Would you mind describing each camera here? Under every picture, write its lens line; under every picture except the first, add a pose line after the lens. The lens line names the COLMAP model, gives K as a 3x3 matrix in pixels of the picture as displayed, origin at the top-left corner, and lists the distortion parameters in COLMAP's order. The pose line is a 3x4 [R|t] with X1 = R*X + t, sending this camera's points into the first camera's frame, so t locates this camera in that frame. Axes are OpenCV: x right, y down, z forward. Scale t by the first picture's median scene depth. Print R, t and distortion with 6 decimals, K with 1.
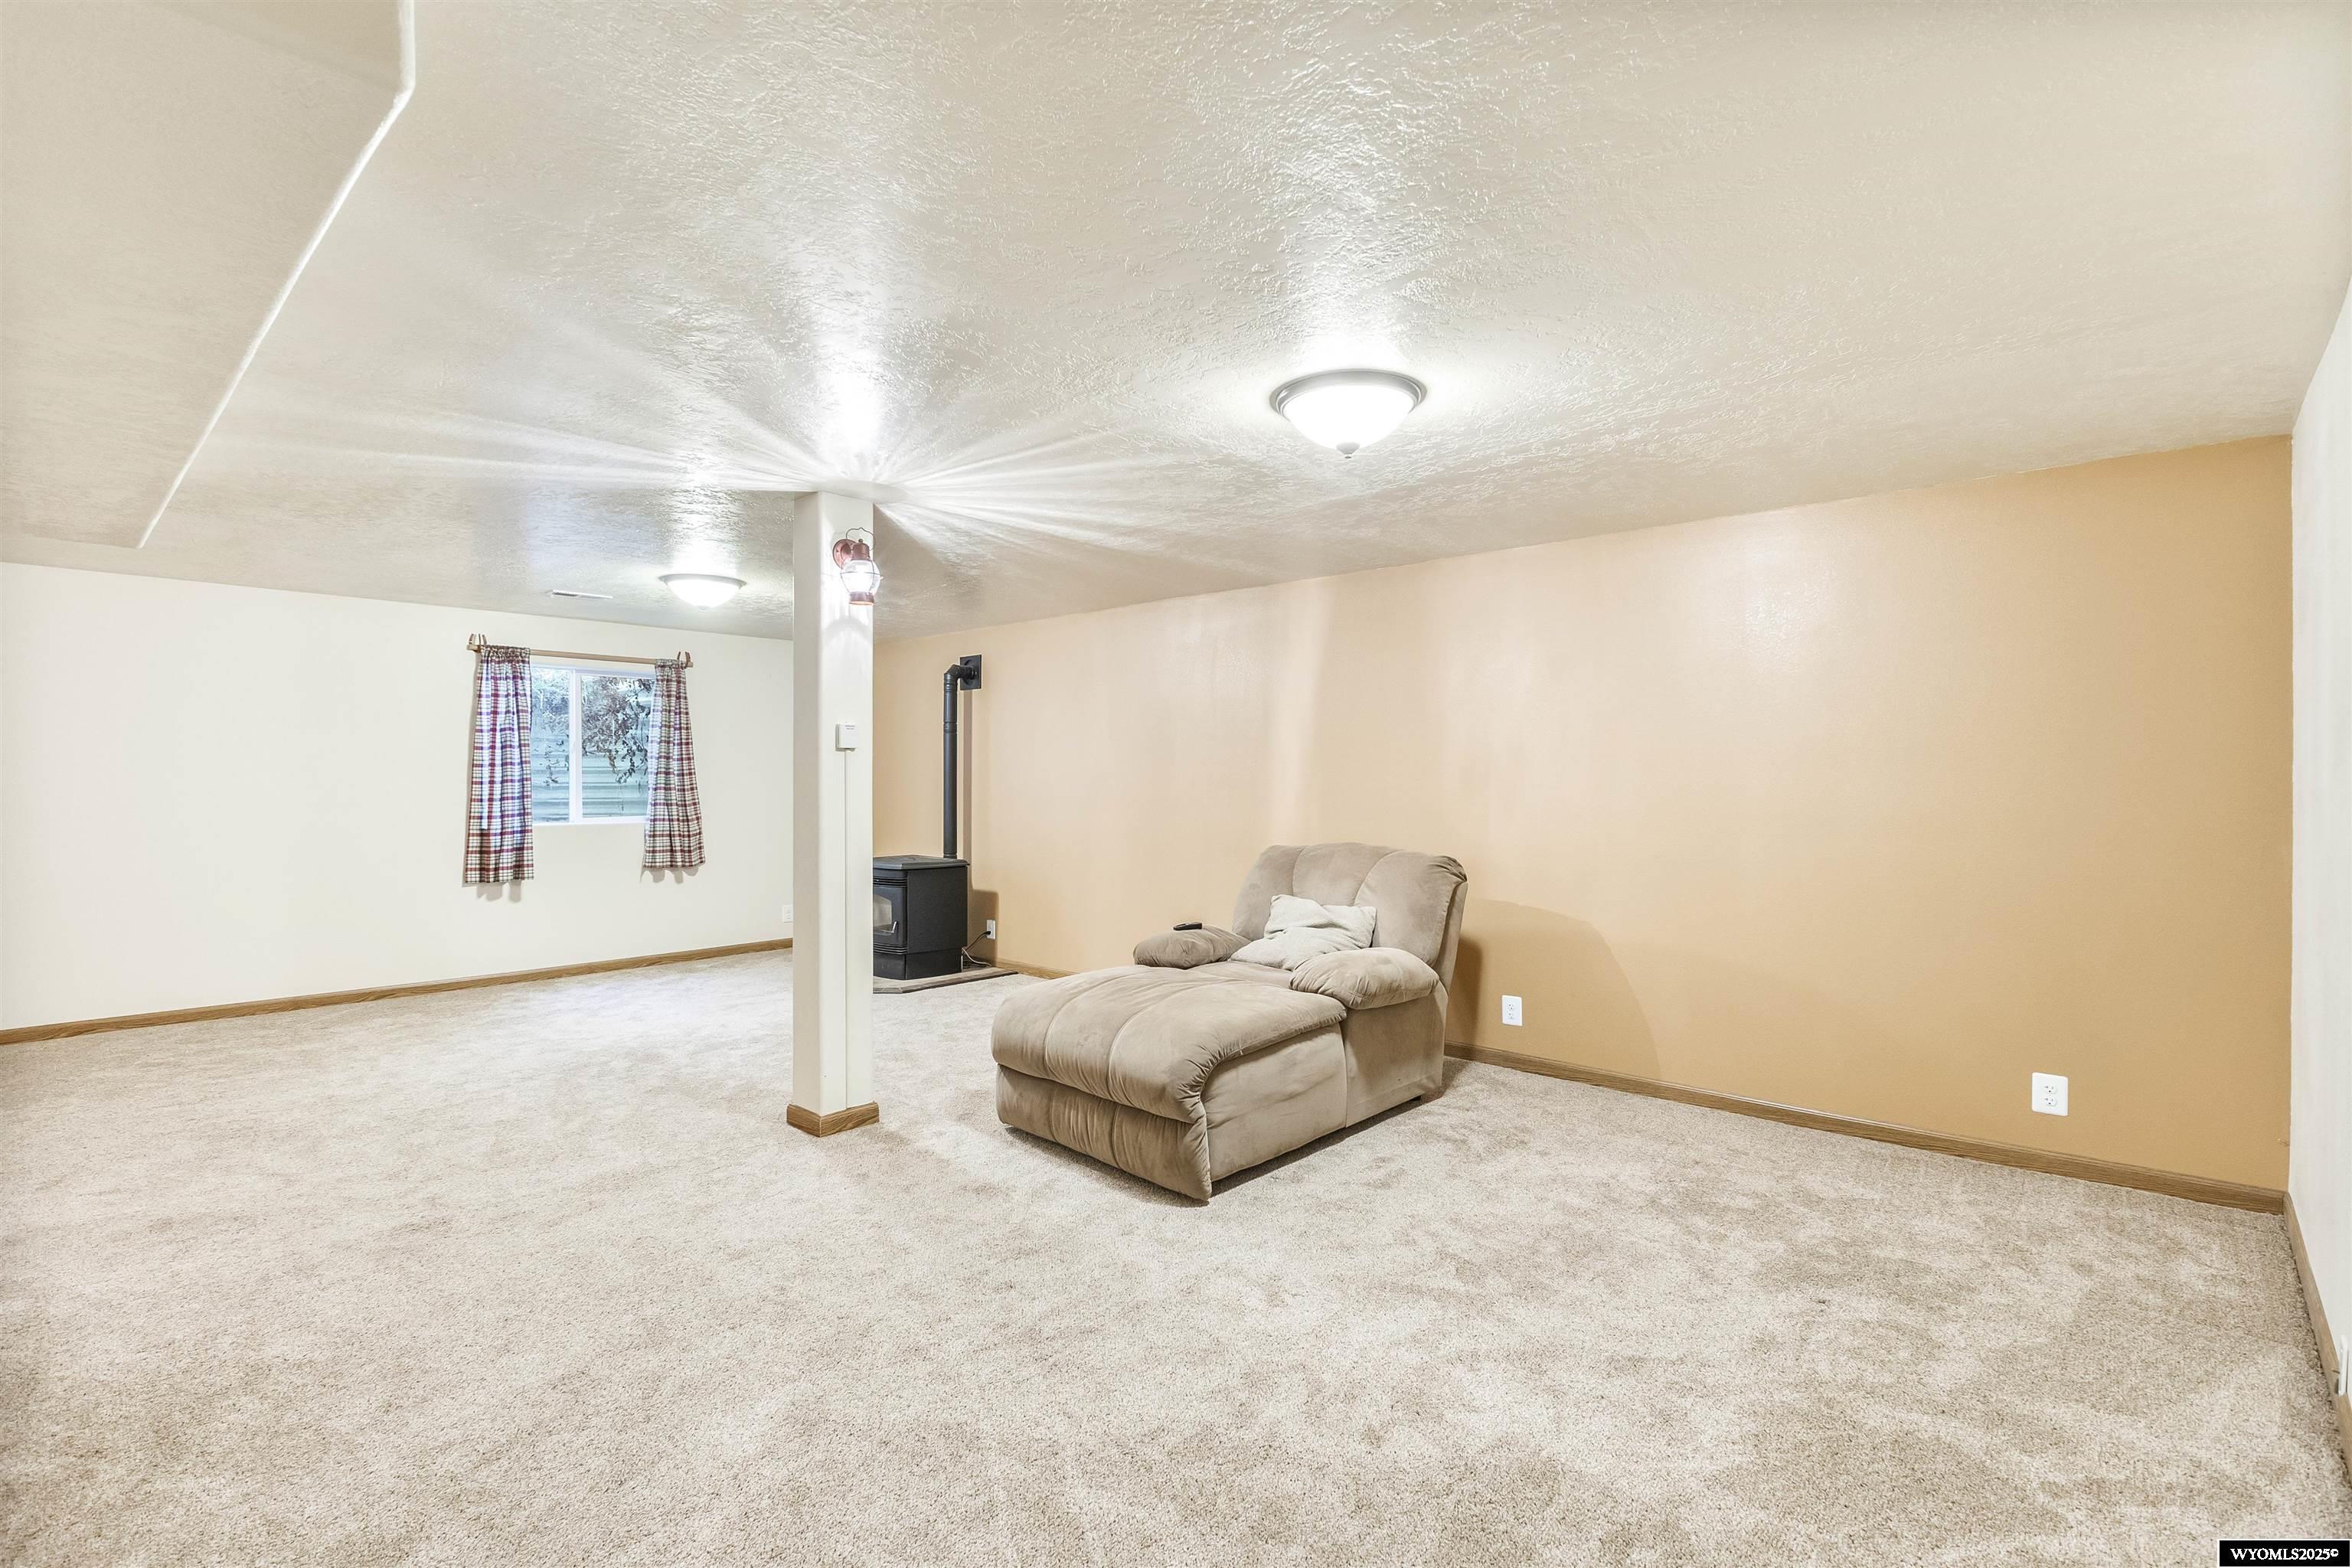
lens RADIAL K [[1066.3, 0, 1173.1], [0, 1066.3, 790.6], [0, 0, 1]] dist [-0.002924, -0.000135]
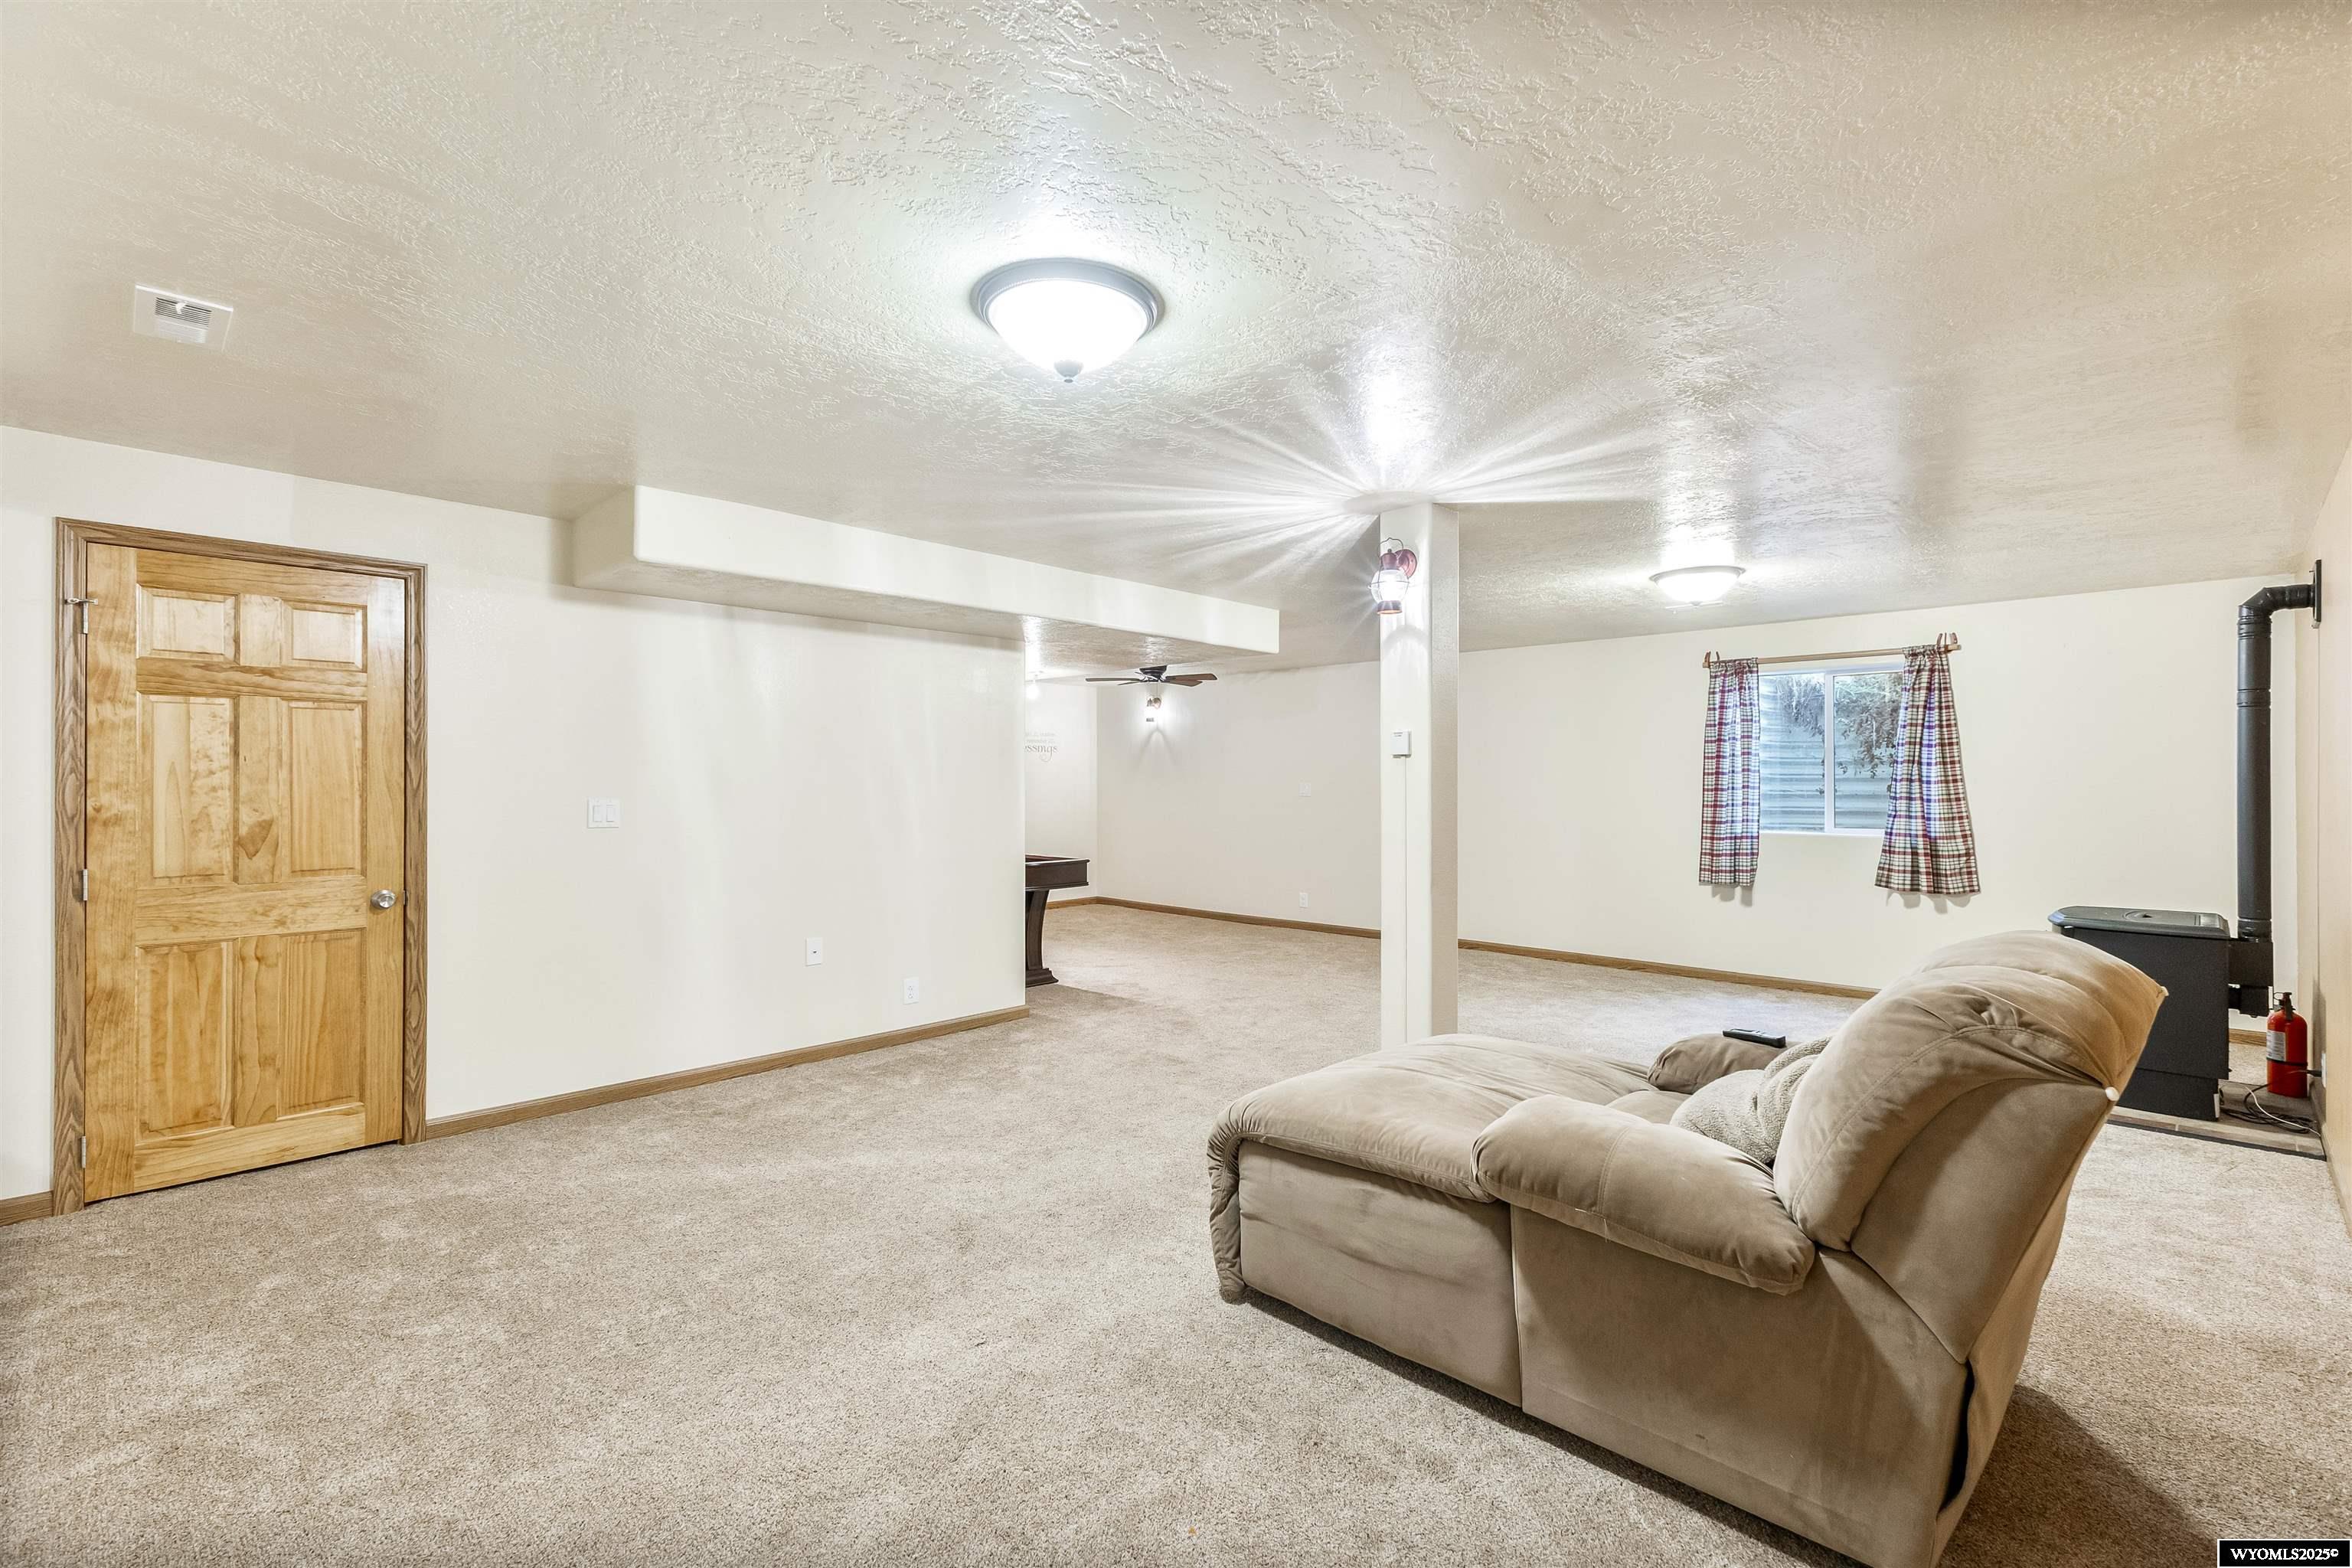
lens RADIAL K [[1040.9, 0, 1173.8], [0, 1040.9, 777.8], [0, 0, 1]] dist [0.005108, -0.005756]
pose [[-0.023618, -0.009441, -0.999676, 0.413468], [-0.013278, 0.999870, -0.009129, -0.002972], [0.999633, 0.013058, -0.023740, 0.480792]]
